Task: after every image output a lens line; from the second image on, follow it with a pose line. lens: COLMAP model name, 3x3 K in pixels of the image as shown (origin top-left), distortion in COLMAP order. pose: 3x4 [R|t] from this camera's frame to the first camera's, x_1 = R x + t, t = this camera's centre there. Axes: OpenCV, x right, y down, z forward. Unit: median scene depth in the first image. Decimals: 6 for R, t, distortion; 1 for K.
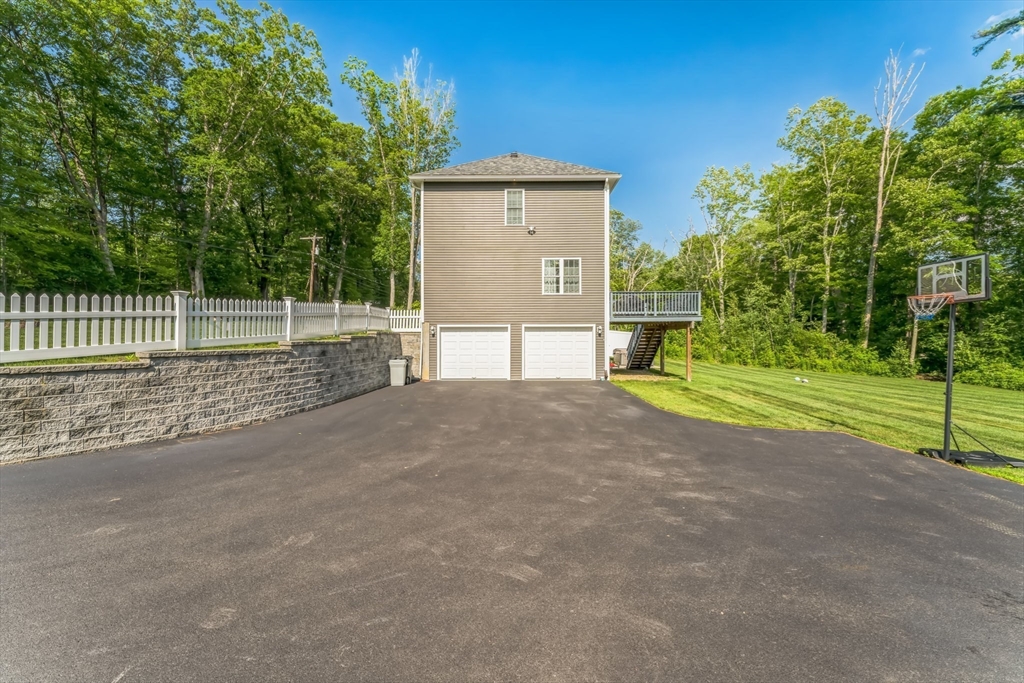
lens RADIAL K [[415.7, 0, 511.8], [0, 415.7, 340.4], [0, 0, 1]] dist [0.001731, -0.001091]
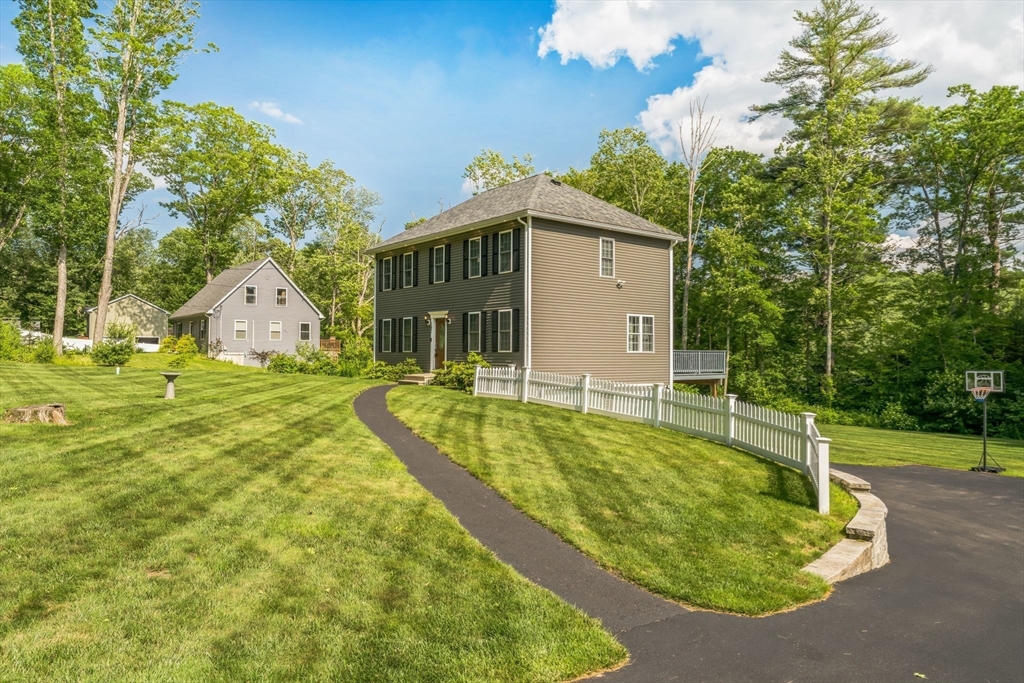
lens RADIAL K [[691.1, 0, 513.0], [0, 691.1, 334.2], [0, 0, 1]] dist [0.002534, 0.002019]
pose [[0.768482, 0.024914, 0.639386, -1.131521], [-0.006434, 0.999492, -0.031212, -0.101003], [-0.639839, 0.019872, 0.768252, -0.042101]]
